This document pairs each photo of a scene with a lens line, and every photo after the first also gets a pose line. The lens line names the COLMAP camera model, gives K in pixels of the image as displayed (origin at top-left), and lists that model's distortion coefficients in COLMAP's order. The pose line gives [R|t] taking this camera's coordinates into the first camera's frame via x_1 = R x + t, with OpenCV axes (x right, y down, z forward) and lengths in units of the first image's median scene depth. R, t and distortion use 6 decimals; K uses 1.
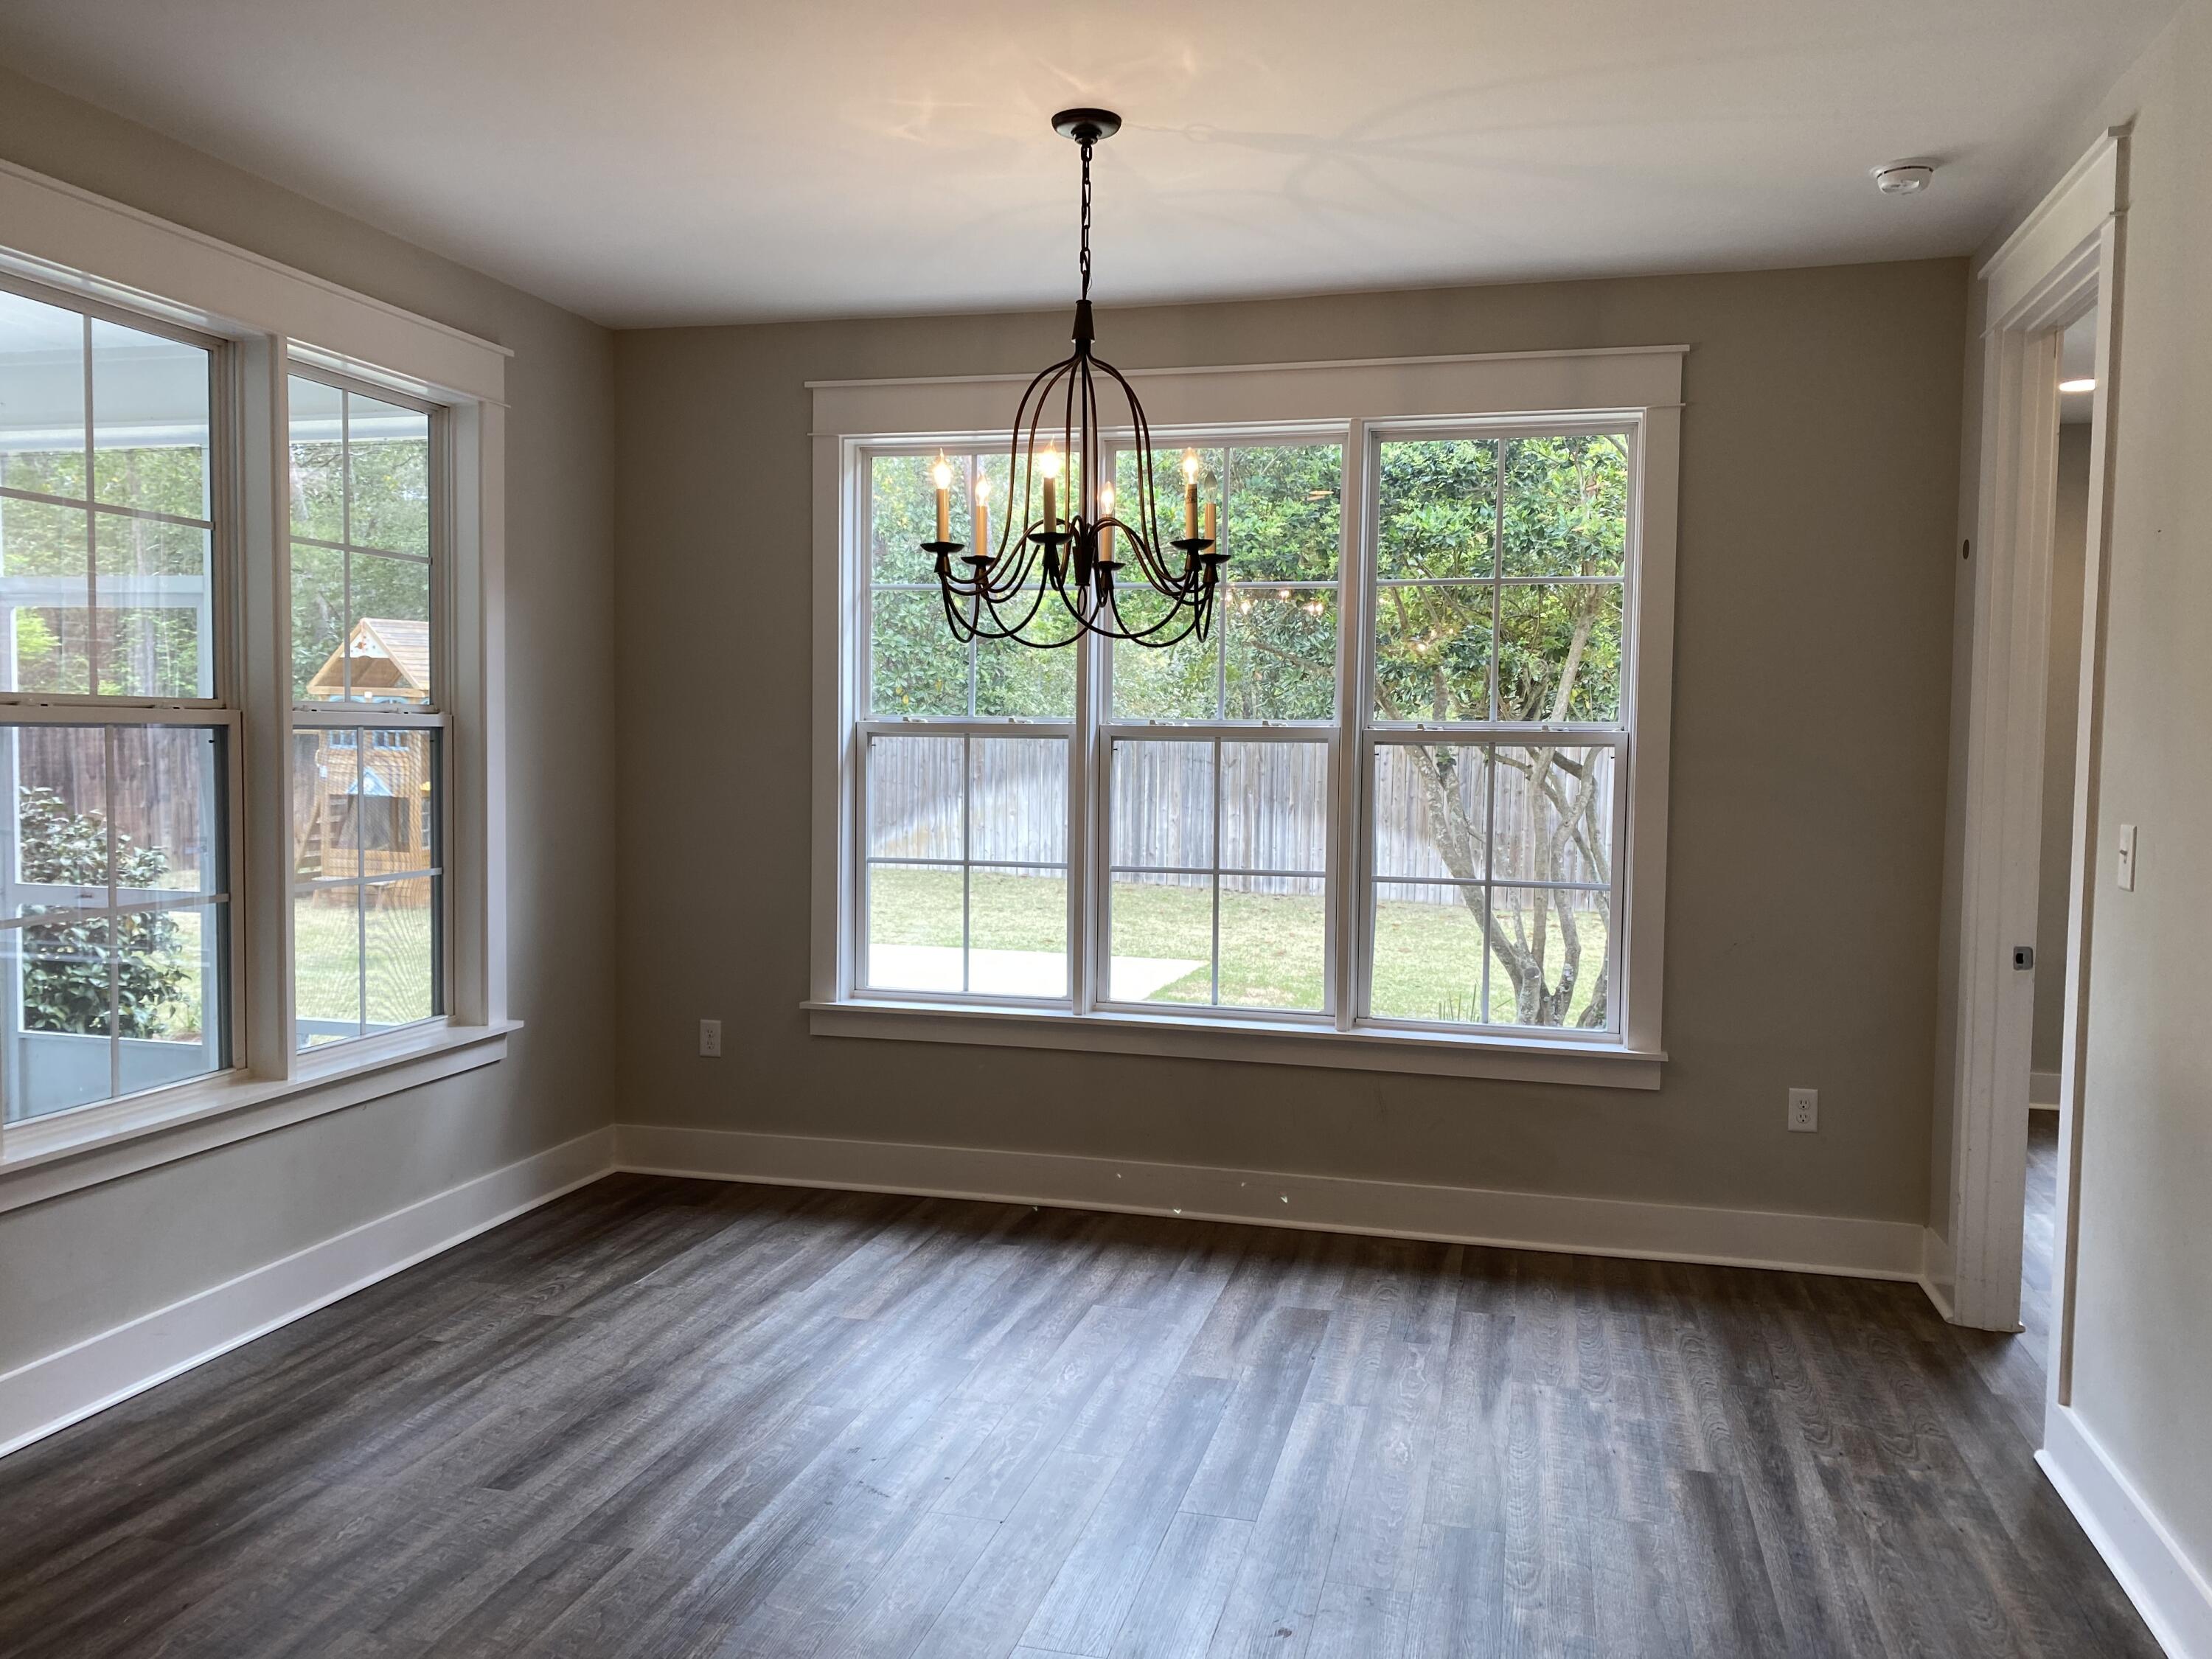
lens RADIAL K [[1697.1, 0, 1119.3], [0, 1697.1, 847.1], [0, 0, 1]] dist [0.023164, -0.004102]
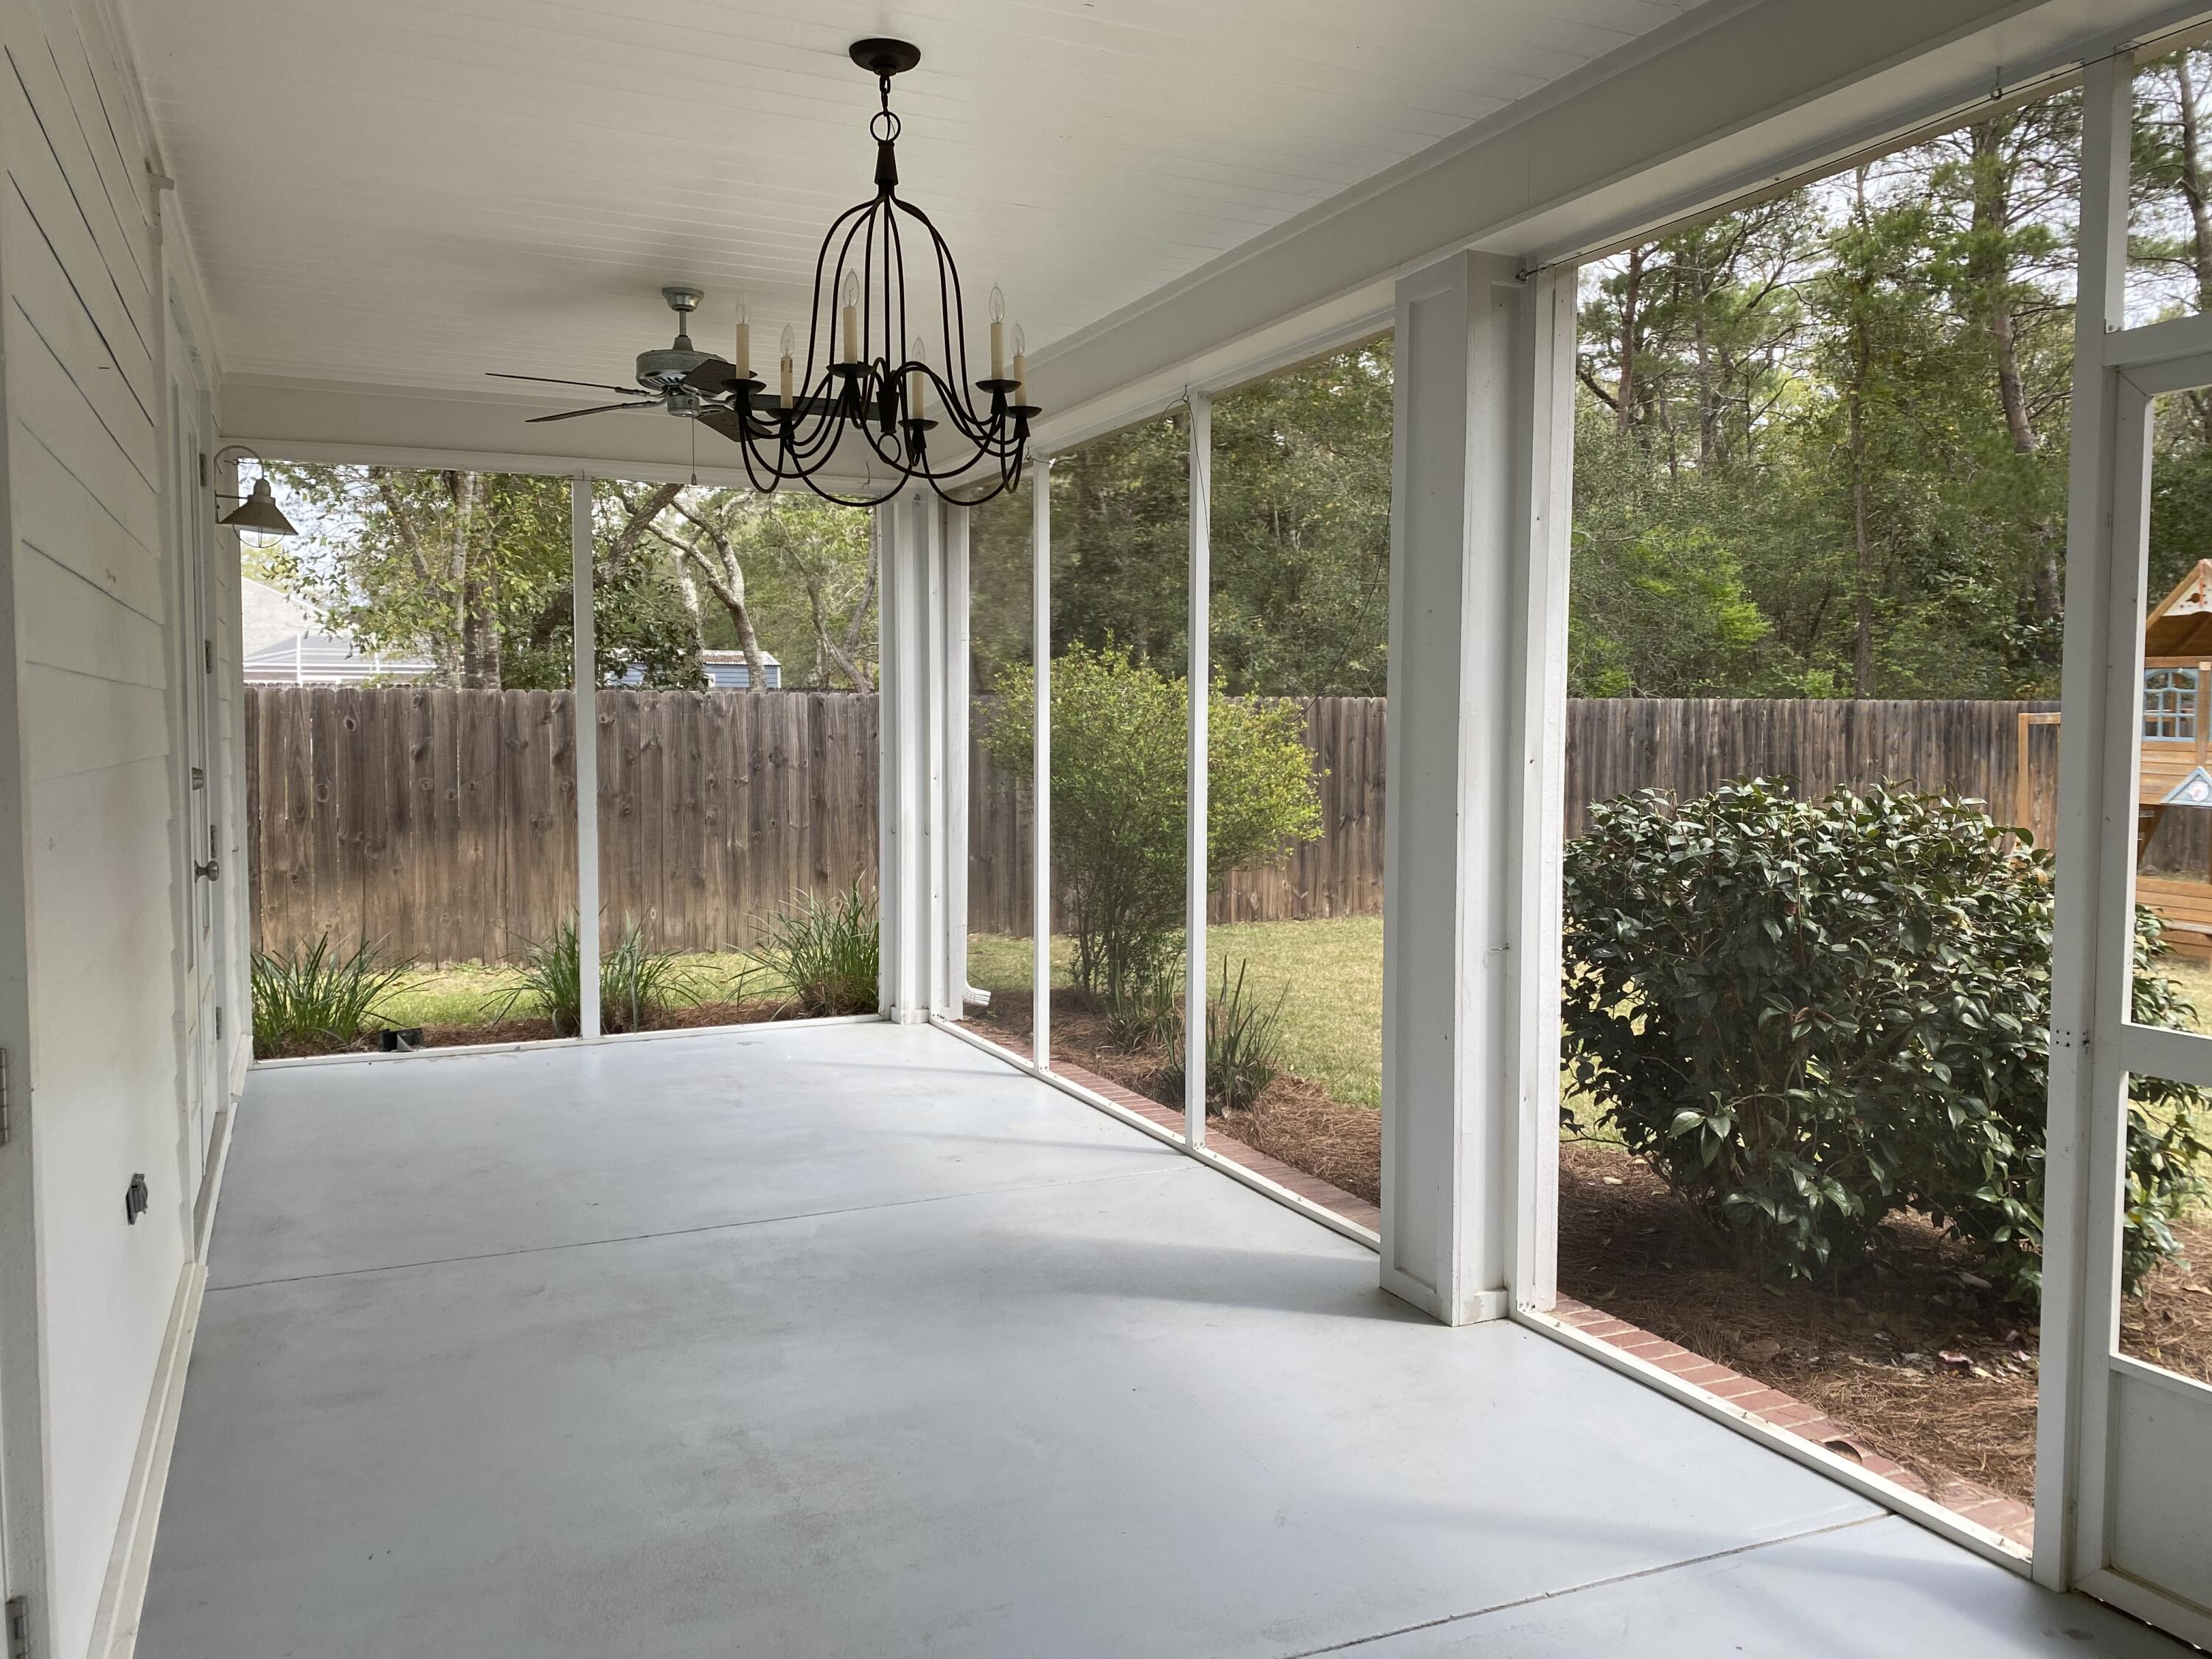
lens RADIAL K [[1697.1, 0, 1119.3], [0, 1697.1, 847.1], [0, 0, 1]] dist [0.023164, -0.004102]
pose [[0.639267, 0.045280, -0.767651, -0.162495], [-0.043769, 0.998789, 0.022465, -0.008999], [0.767738, 0.019238, 0.640474, 0.175437]]
